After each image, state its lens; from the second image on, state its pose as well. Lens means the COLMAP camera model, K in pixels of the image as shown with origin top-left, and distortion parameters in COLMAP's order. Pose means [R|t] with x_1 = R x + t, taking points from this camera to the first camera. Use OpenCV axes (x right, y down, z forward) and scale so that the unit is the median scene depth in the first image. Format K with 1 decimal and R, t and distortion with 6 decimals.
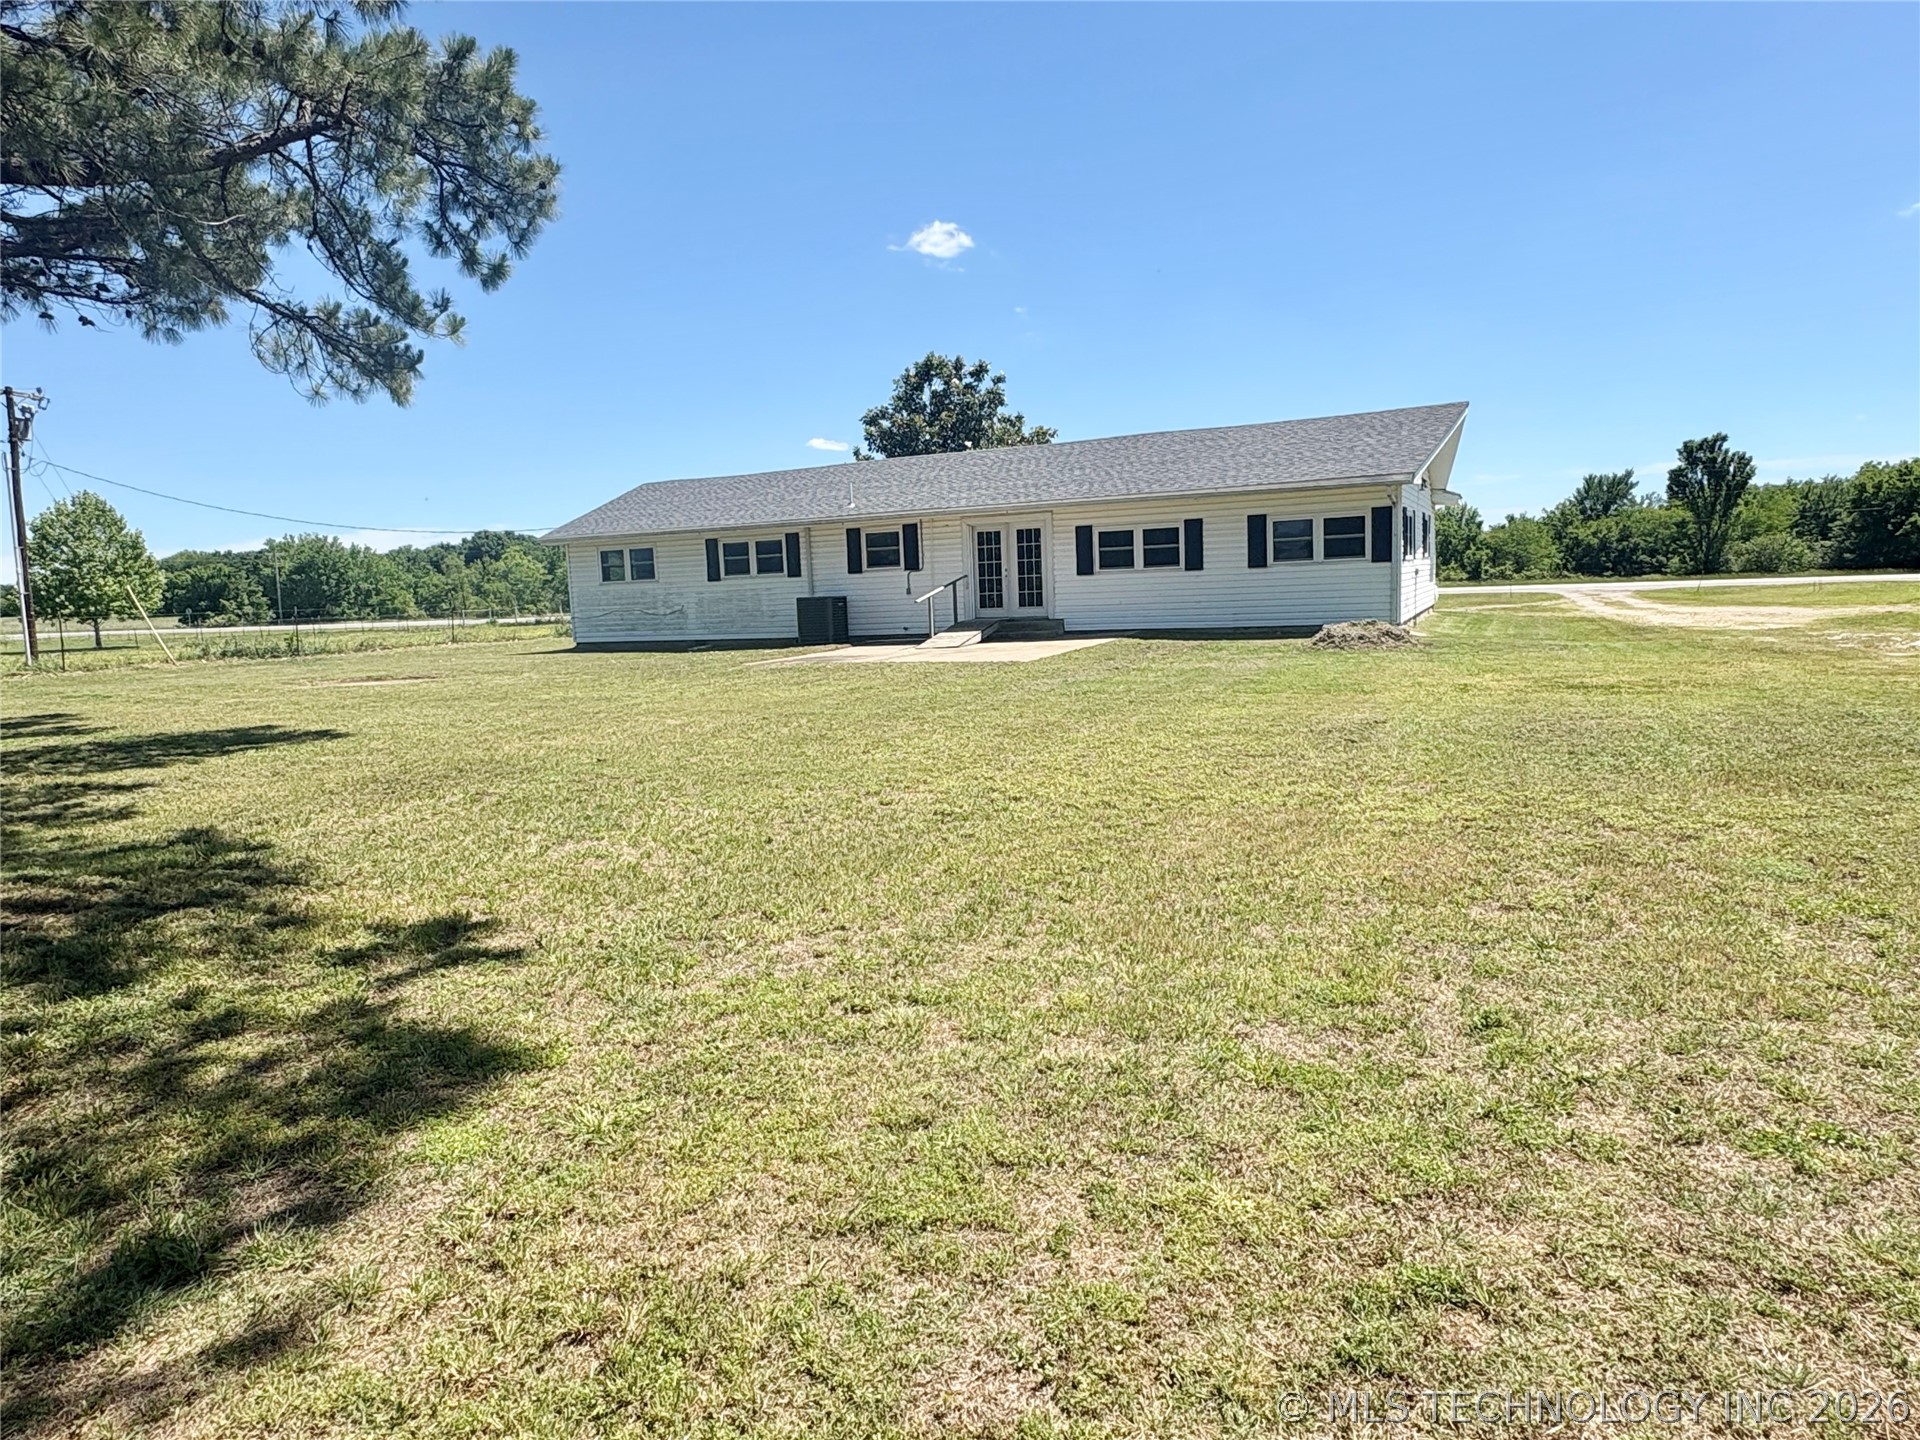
lens RADIAL K [[1166.3, 0, 946.9], [0, 1166.3, 713.8], [0, 0, 1]] dist [0.008988, -0.011191]
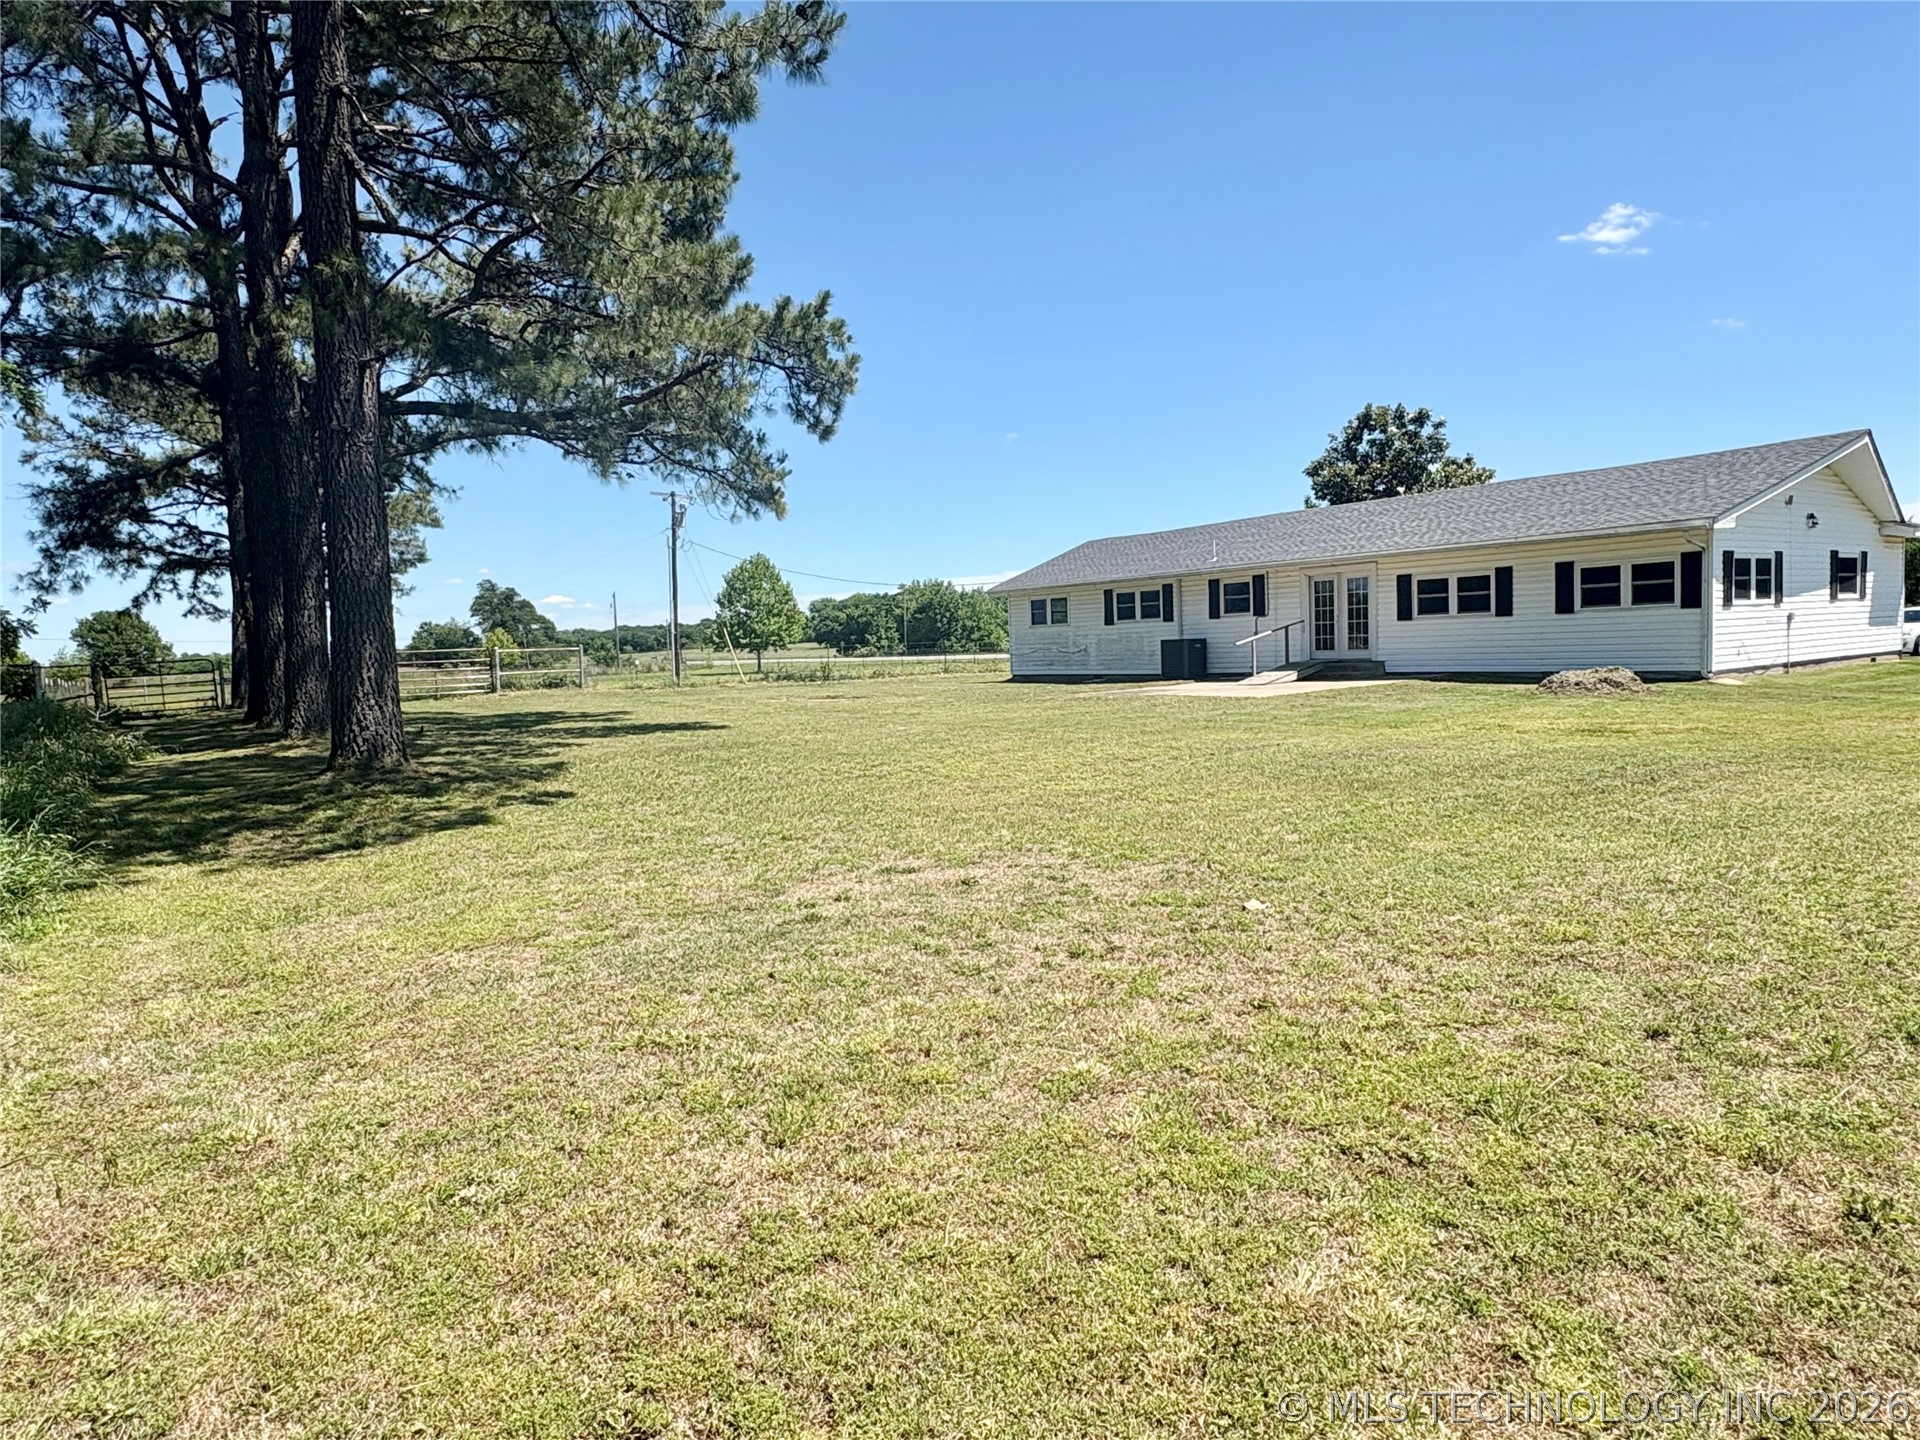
lens RADIAL K [[1166.3, 0, 976.7], [0, 1166.3, 724.8], [0, 0, 1]] dist [0.008988, -0.011191]
pose [[0.886298, 0.038298, -0.461530, 0.243743], [-0.047256, 0.998852, -0.007862, 0.003793], [0.460699, 0.028778, 0.887090, -0.119805]]
